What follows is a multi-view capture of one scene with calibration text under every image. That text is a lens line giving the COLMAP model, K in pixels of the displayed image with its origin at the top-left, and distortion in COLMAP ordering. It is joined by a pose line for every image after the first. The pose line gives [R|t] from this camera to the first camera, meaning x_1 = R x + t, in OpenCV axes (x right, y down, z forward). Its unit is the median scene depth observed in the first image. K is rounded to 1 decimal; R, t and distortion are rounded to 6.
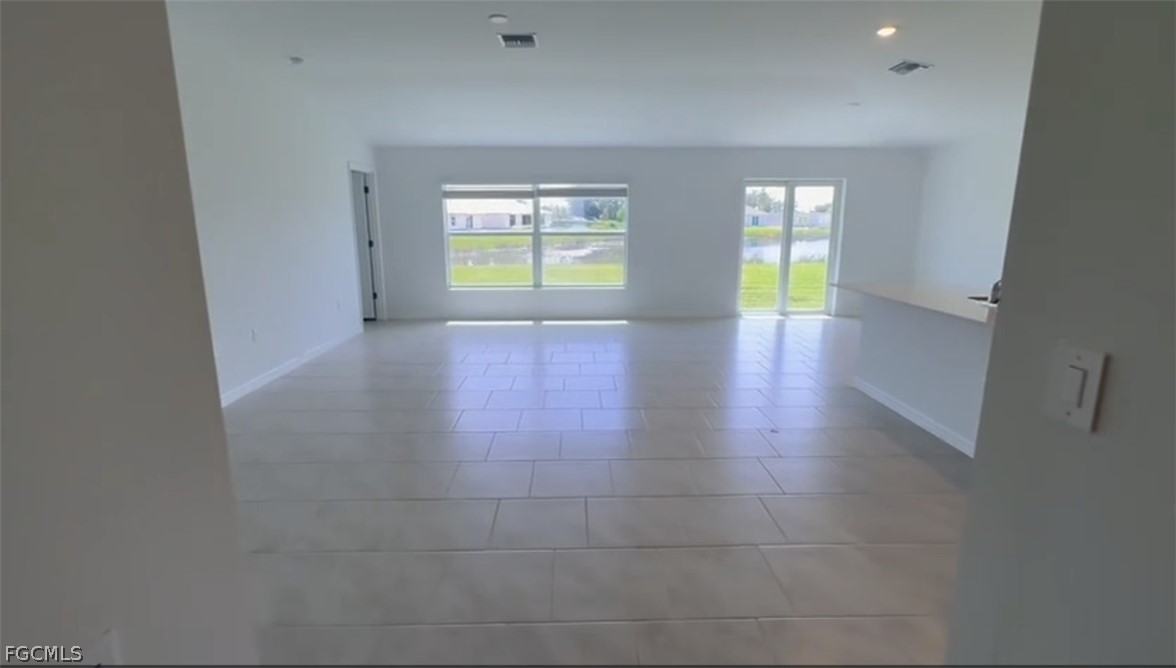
lens RADIAL K [[549.4, 0, 588.0], [0, 549.4, 334.0], [0, 0, 1]] dist [0.002058, 0.000122]
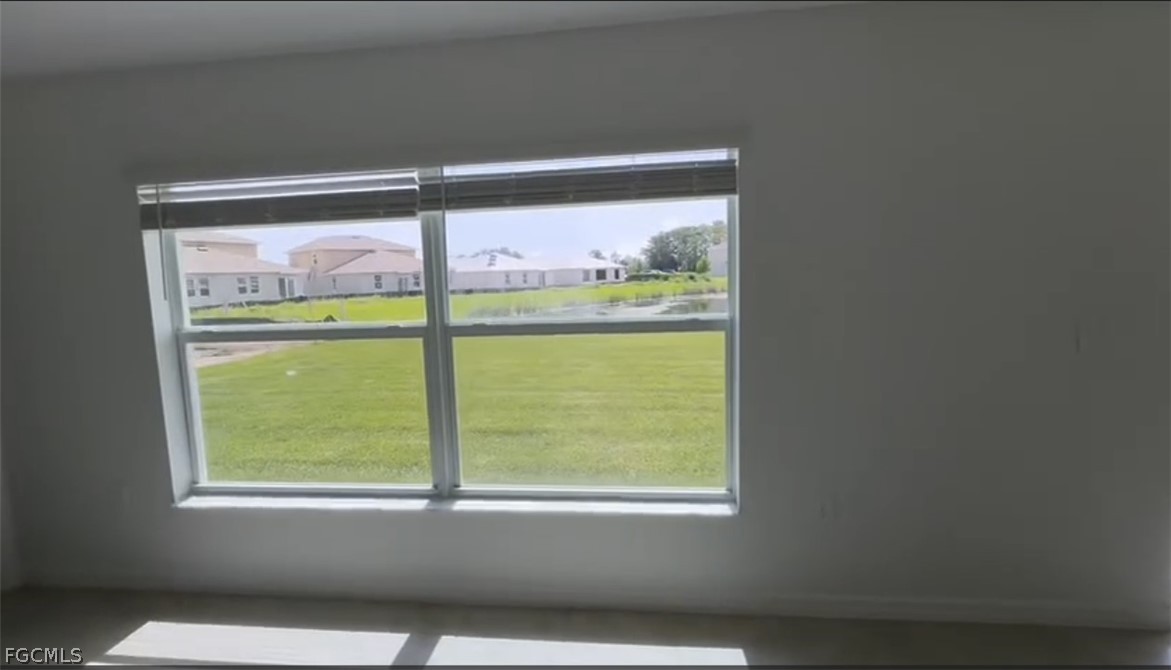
lens RADIAL K [[545.9, 0, 585.5], [0, 545.9, 335.0], [0, 0, 1]] dist [-0.000742, -0.000082]
pose [[0.988528, -0.017059, -0.150074, 0.035271], [0.003061, 0.995660, -0.093014, -0.147390], [0.151010, 0.091487, 0.984290, 0.695707]]
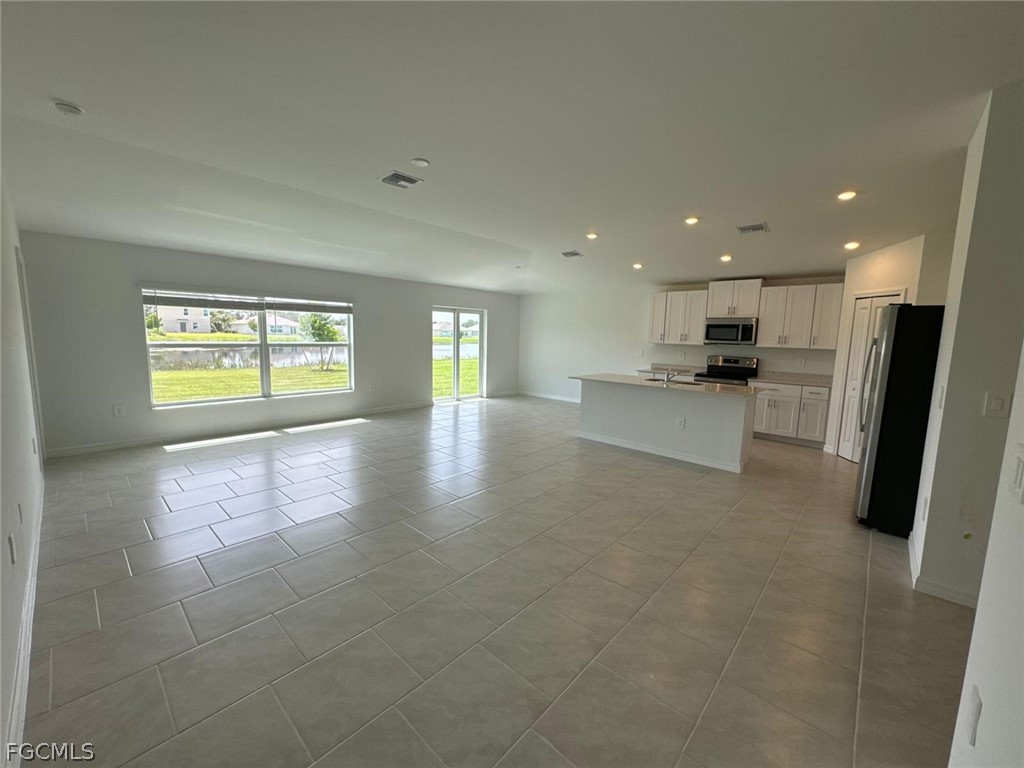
lens RADIAL K [[405.0, 0, 512.0], [0, 405.0, 384.0], [0, 0, 1]] dist [-0.000080, -0.000089]
pose [[0.698800, -0.069592, 0.711924, -0.304843], [0.121378, 0.992360, -0.022134, -0.037846], [-0.704944, 0.101879, 0.701908, 0.155390]]
